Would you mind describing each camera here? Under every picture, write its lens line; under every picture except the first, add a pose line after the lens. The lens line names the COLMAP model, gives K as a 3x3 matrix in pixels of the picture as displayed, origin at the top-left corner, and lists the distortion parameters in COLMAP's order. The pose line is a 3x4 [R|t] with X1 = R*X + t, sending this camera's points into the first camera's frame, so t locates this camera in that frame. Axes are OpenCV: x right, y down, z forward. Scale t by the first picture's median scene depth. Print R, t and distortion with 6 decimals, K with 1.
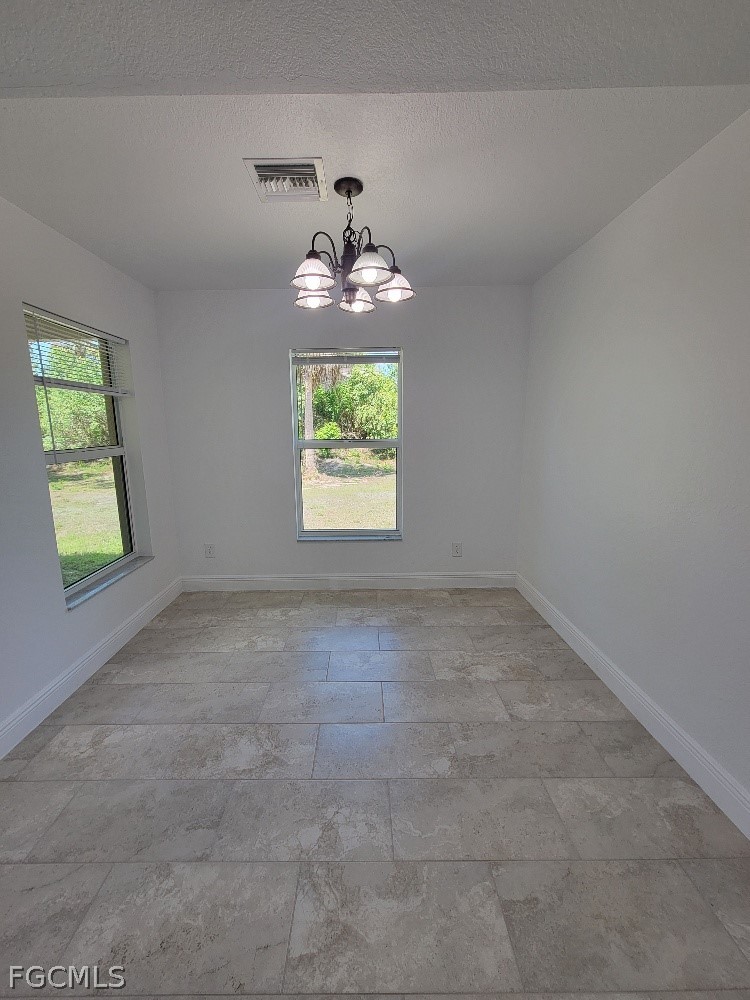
lens RADIAL K [[401.0, 0, 362.3], [0, 401.0, 497.8], [0, 0, 1]] dist [0.000801, 0.000366]
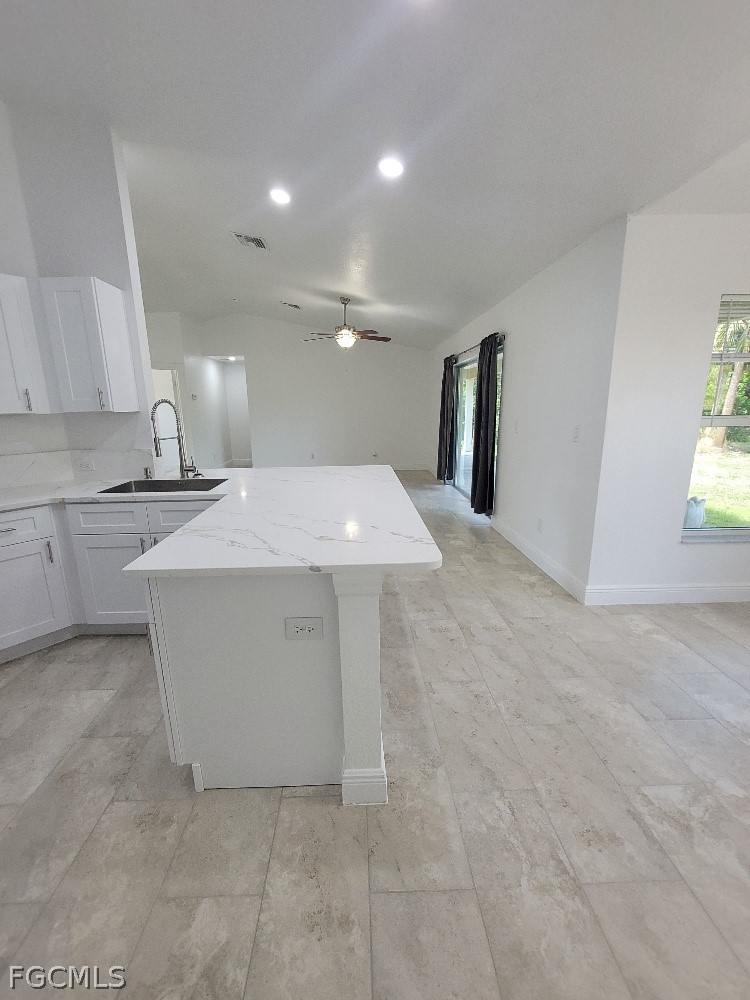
lens RADIAL K [[408.6, 0, 362.5], [0, 408.6, 496.9], [0, 0, 1]] dist [-0.000188, 0.000401]
pose [[0.016760, 0.223684, -0.974518, 0.523025], [-0.161117, 0.962522, 0.218159, 0.025578], [0.986793, 0.153355, 0.052171, -0.084824]]
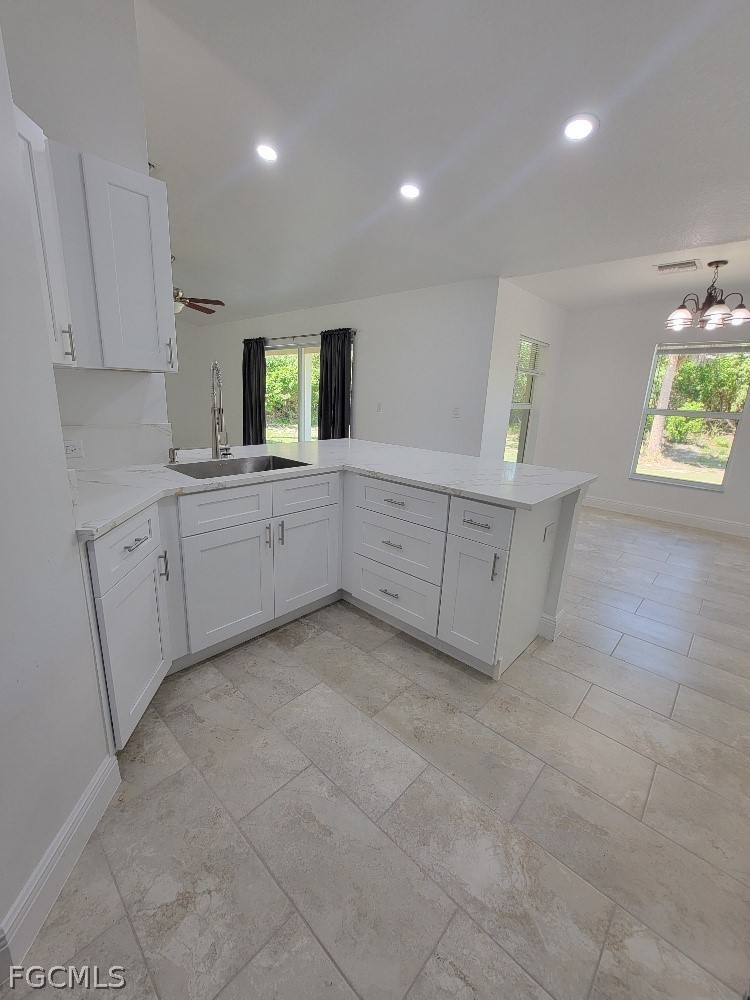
lens RADIAL K [[408.6, 0, 362.5], [0, 408.6, 496.9], [0, 0, 1]] dist [-0.000188, 0.000401]
pose [[0.726674, 0.208588, -0.654550, 0.204682], [-0.171468, 0.977705, 0.121207, 0.276547], [0.665239, 0.024156, 0.746239, -1.276597]]
